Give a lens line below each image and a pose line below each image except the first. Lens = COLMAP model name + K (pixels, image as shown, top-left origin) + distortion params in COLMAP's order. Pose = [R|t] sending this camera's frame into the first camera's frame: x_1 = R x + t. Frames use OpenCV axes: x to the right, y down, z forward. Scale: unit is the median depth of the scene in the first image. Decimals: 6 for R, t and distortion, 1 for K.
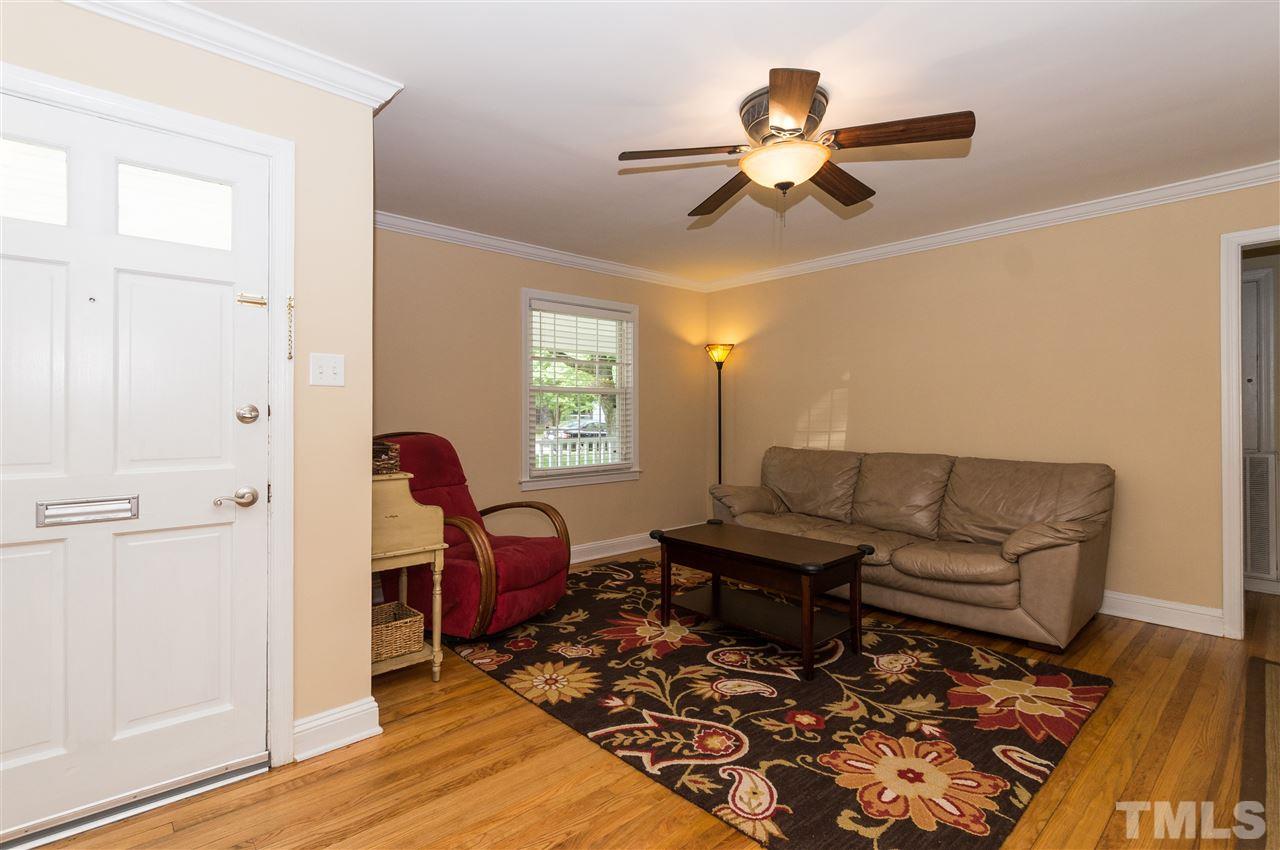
lens RADIAL K [[605.7, 0, 604.7], [0, 605.7, 408.6], [0, 0, 1]] dist [-0.001379, -0.000471]
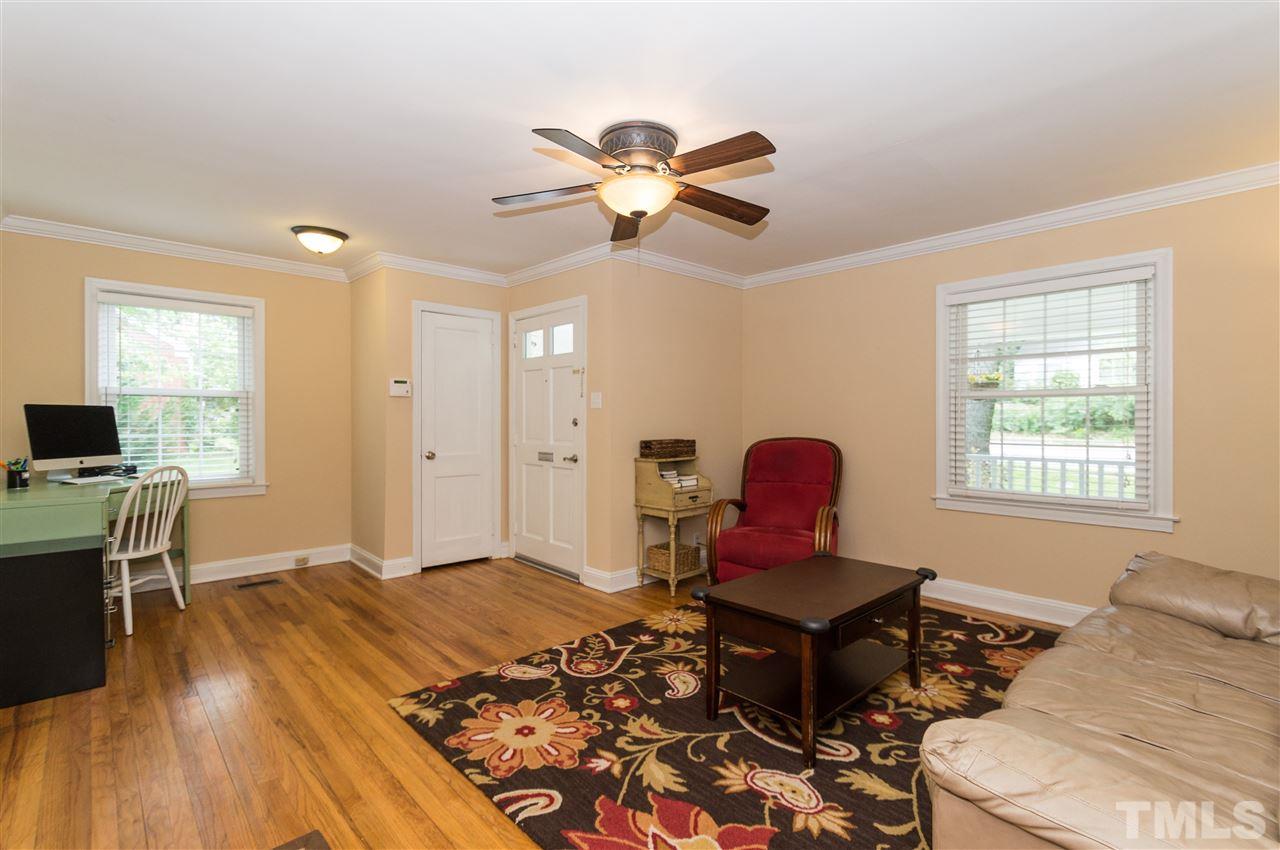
lens RADIAL K [[586.6, 0, 640.0], [0, 586.6, 425.0], [0, 0, 1]] dist [0.002171, 0.000004]
pose [[0.041571, 0.011569, -0.999069, 1.350727], [0.005618, 0.999914, 0.011813, -0.003897], [0.999120, -0.006103, 0.041503, 0.962822]]
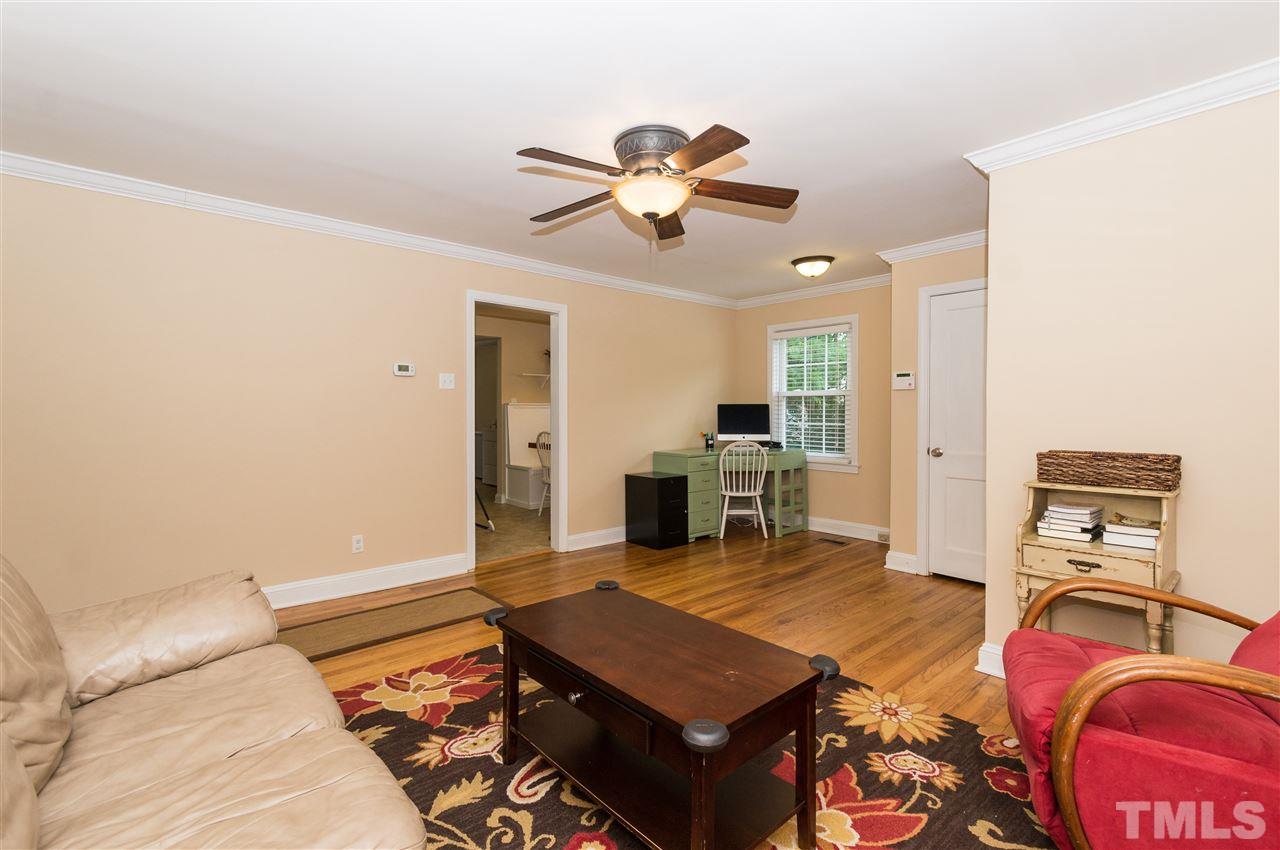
lens RADIAL K [[565.9, 0, 618.7], [0, 565.9, 421.0], [0, 0, 1]] dist [0.000642, -0.000047]
pose [[-0.999997, 0.001006, -0.002150, 0.359542], [0.000978, 0.999914, 0.013104, -0.002505], [0.002163, 0.013102, -0.999912, 2.052778]]
